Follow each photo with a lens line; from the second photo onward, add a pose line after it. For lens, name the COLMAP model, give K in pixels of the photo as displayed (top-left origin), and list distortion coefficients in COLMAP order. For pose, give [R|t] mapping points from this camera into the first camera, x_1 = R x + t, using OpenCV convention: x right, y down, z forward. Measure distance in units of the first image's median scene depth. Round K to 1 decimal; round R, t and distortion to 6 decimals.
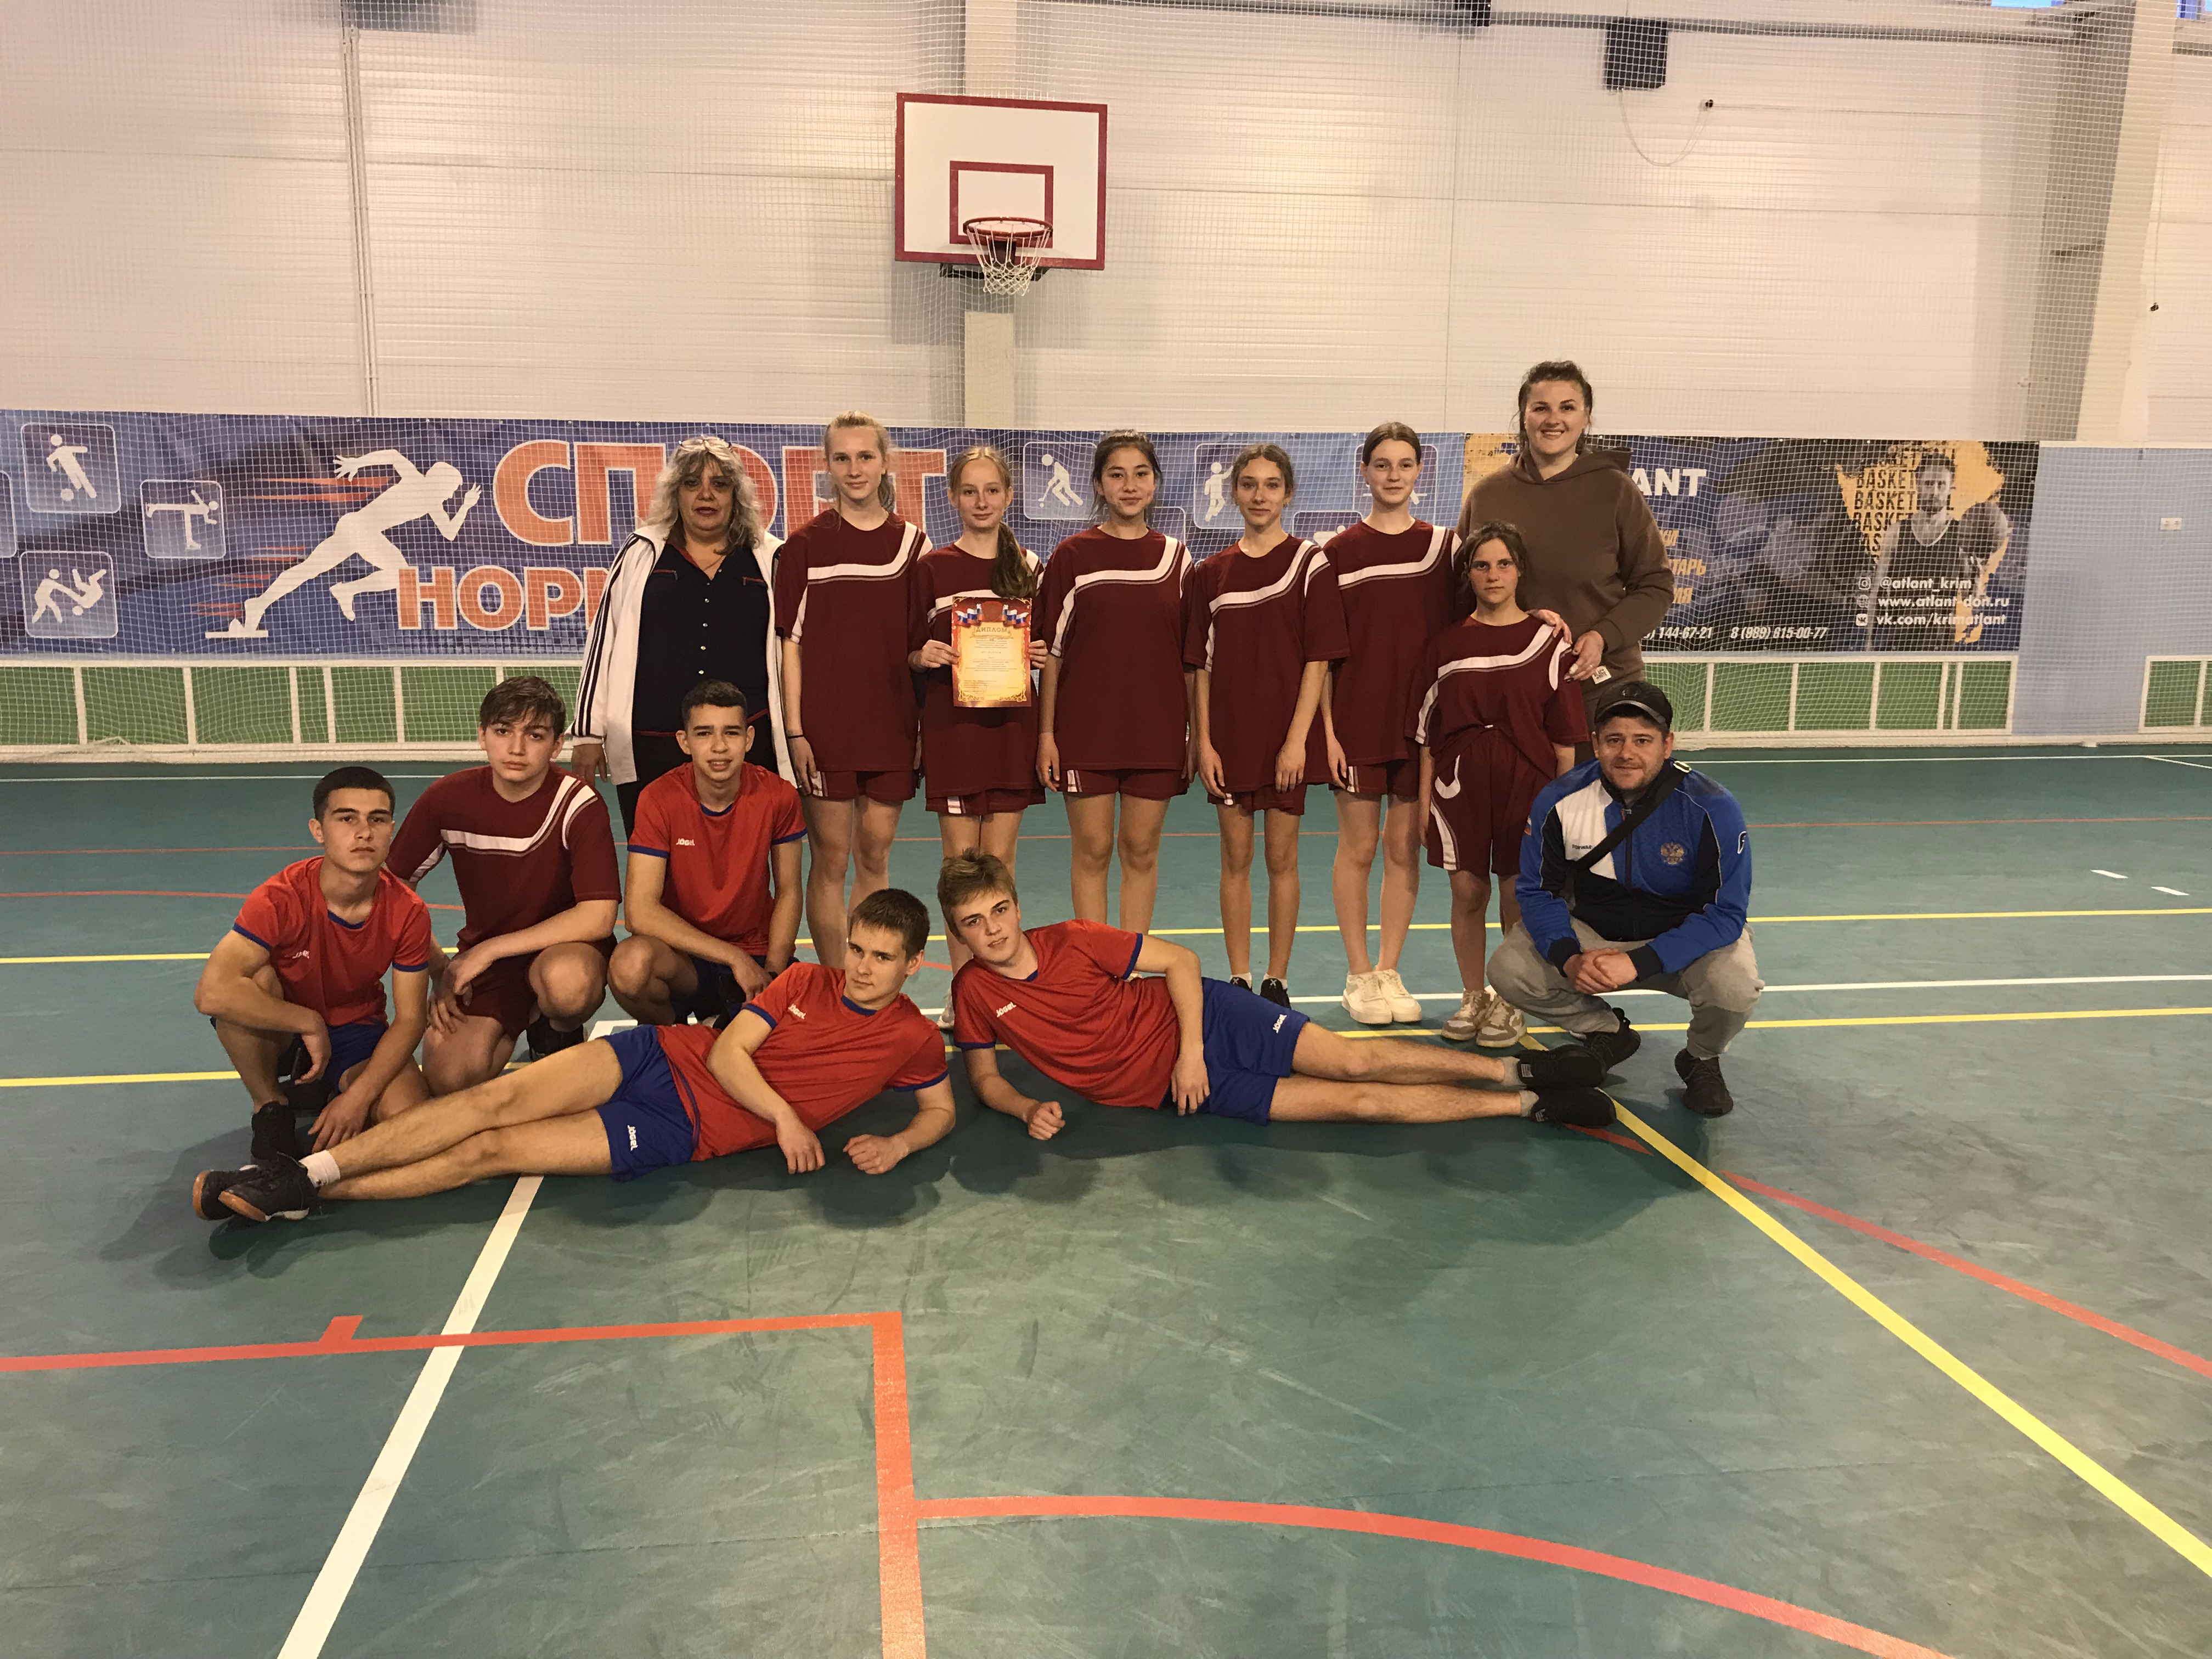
lens RADIAL K [[1781.6, 0, 1099.8], [0, 1781.6, 791.8], [0, 0, 1]] dist [0.027970, -0.046351]
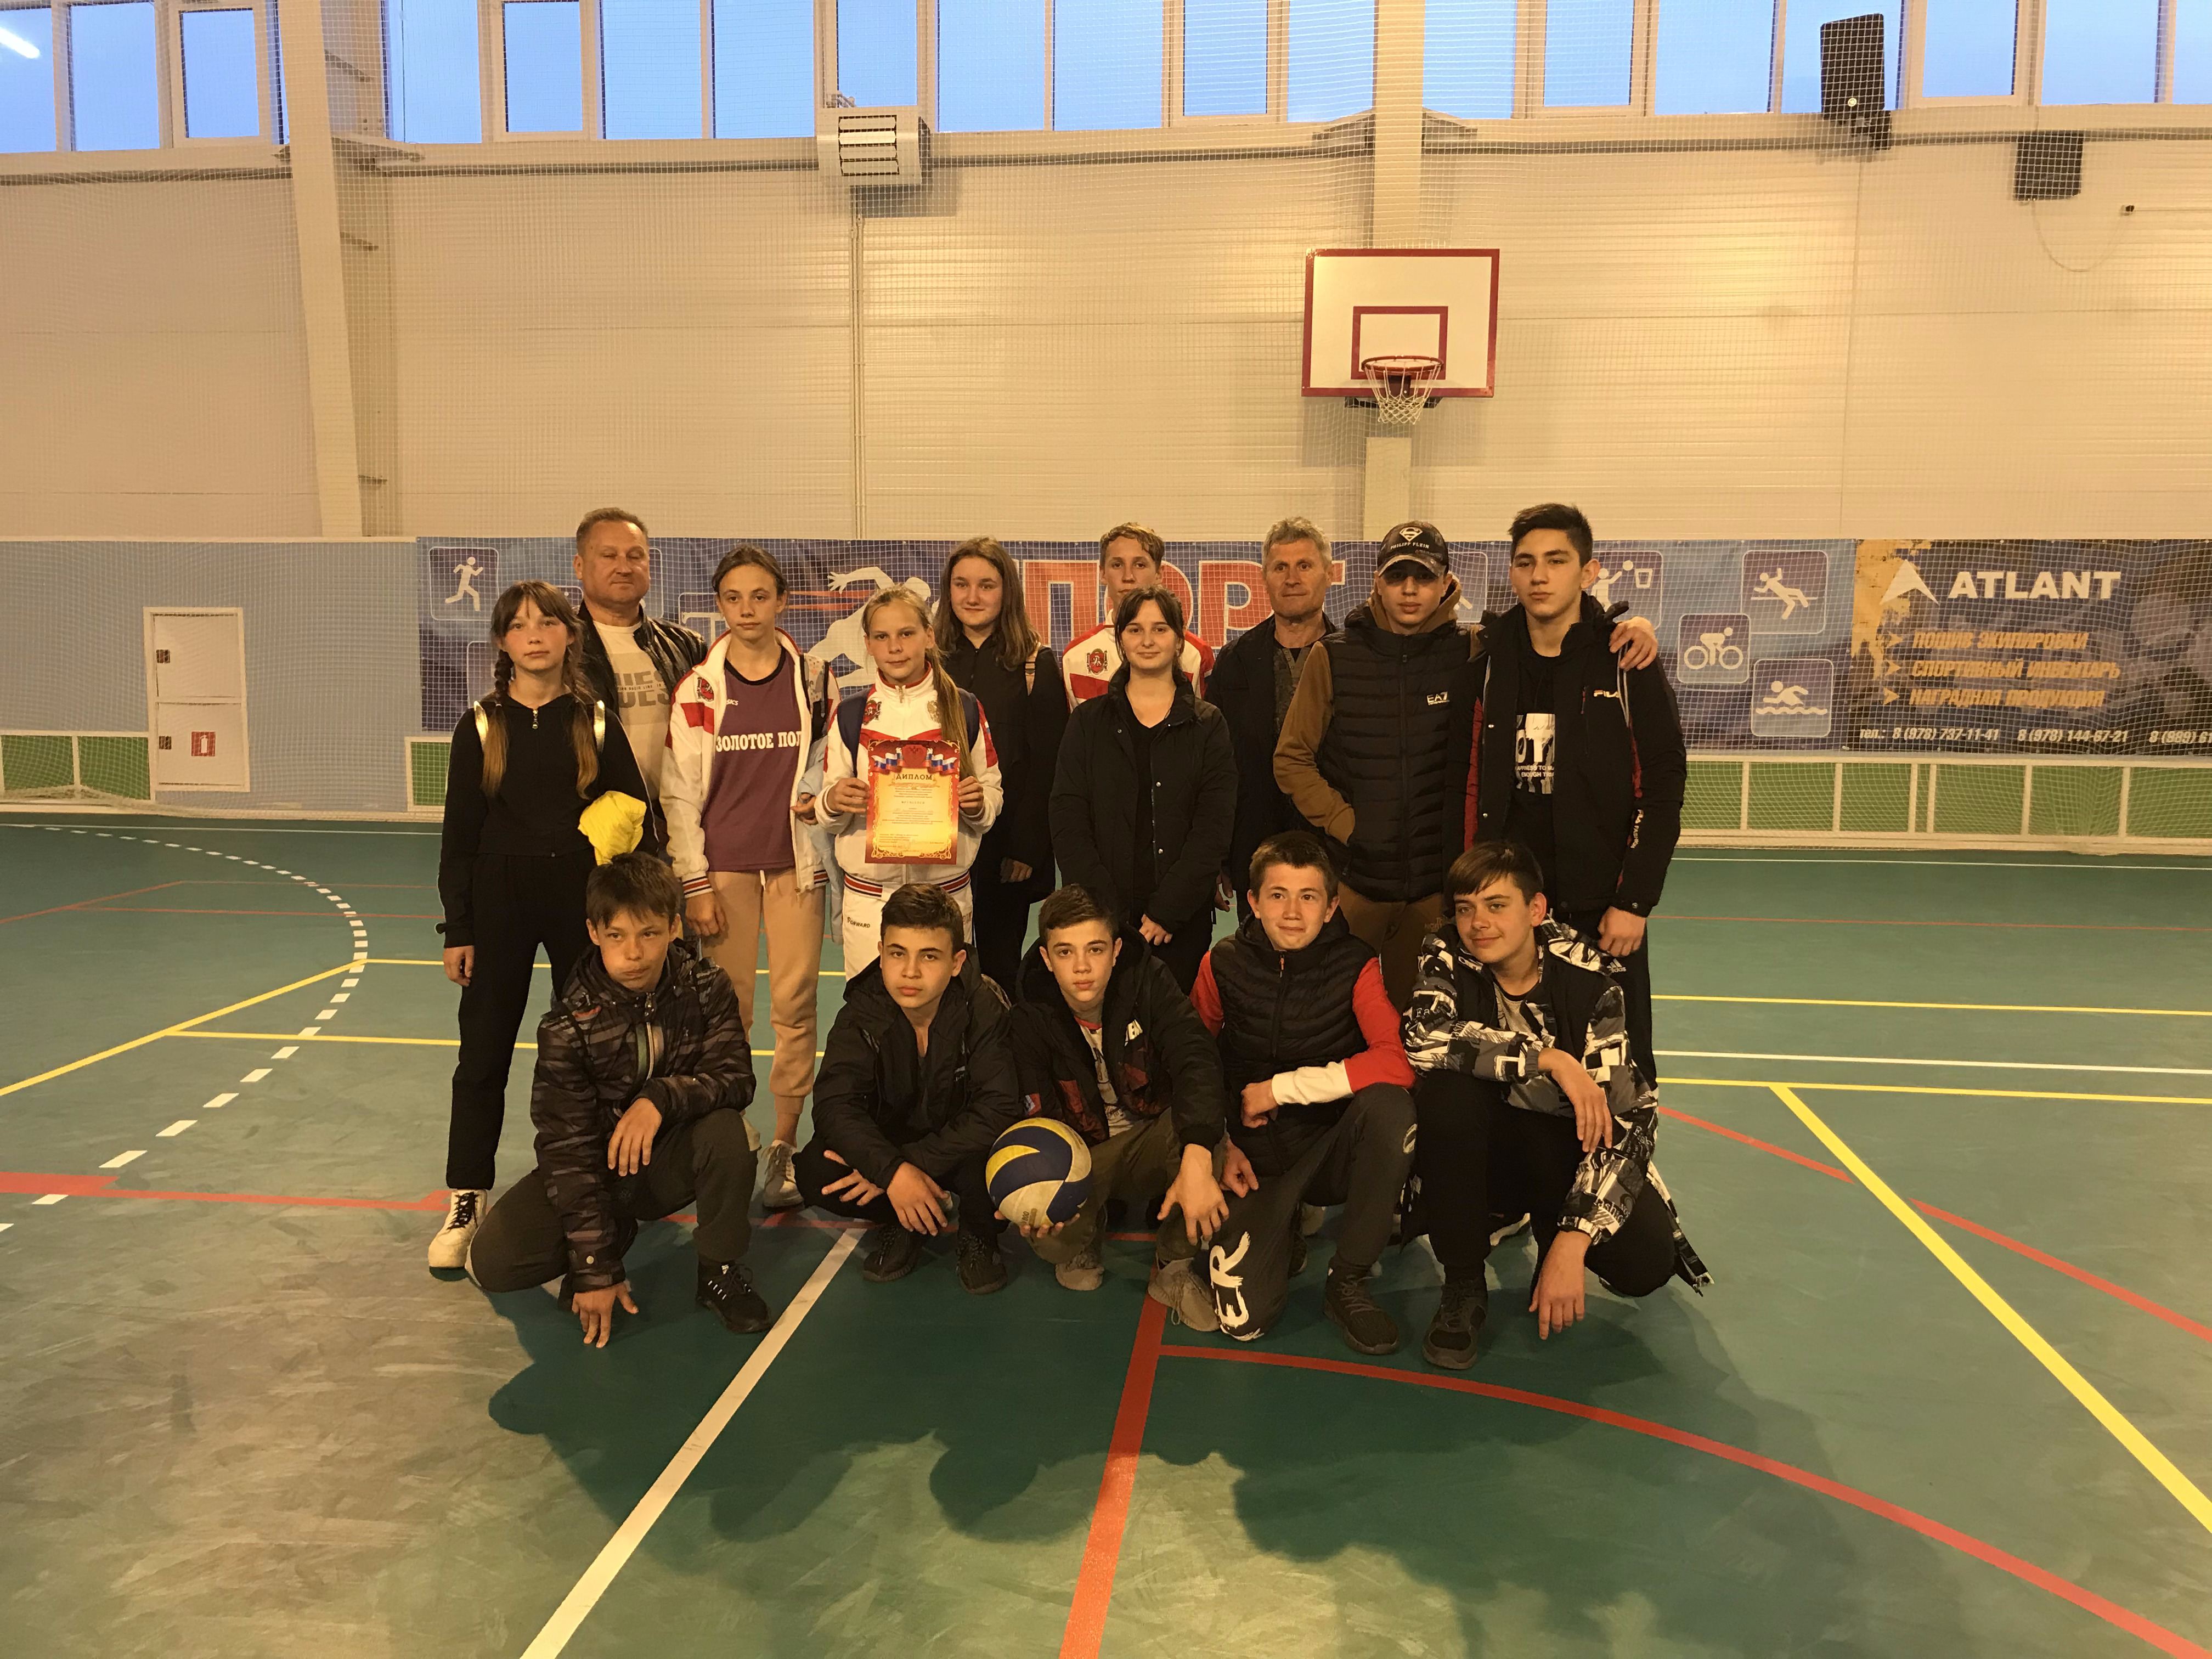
lens RADIAL K [[2900.4, 0, 1106.0], [0, 2900.4, 829.5], [0, 0, 1]] dist [0.019168, 0.030814]
pose [[0.962356, 0.016311, -0.271303, 0.261972], [-0.039478, 0.996000, -0.080157, 0.123337], [0.268910, 0.087851, 0.959150, -0.746517]]
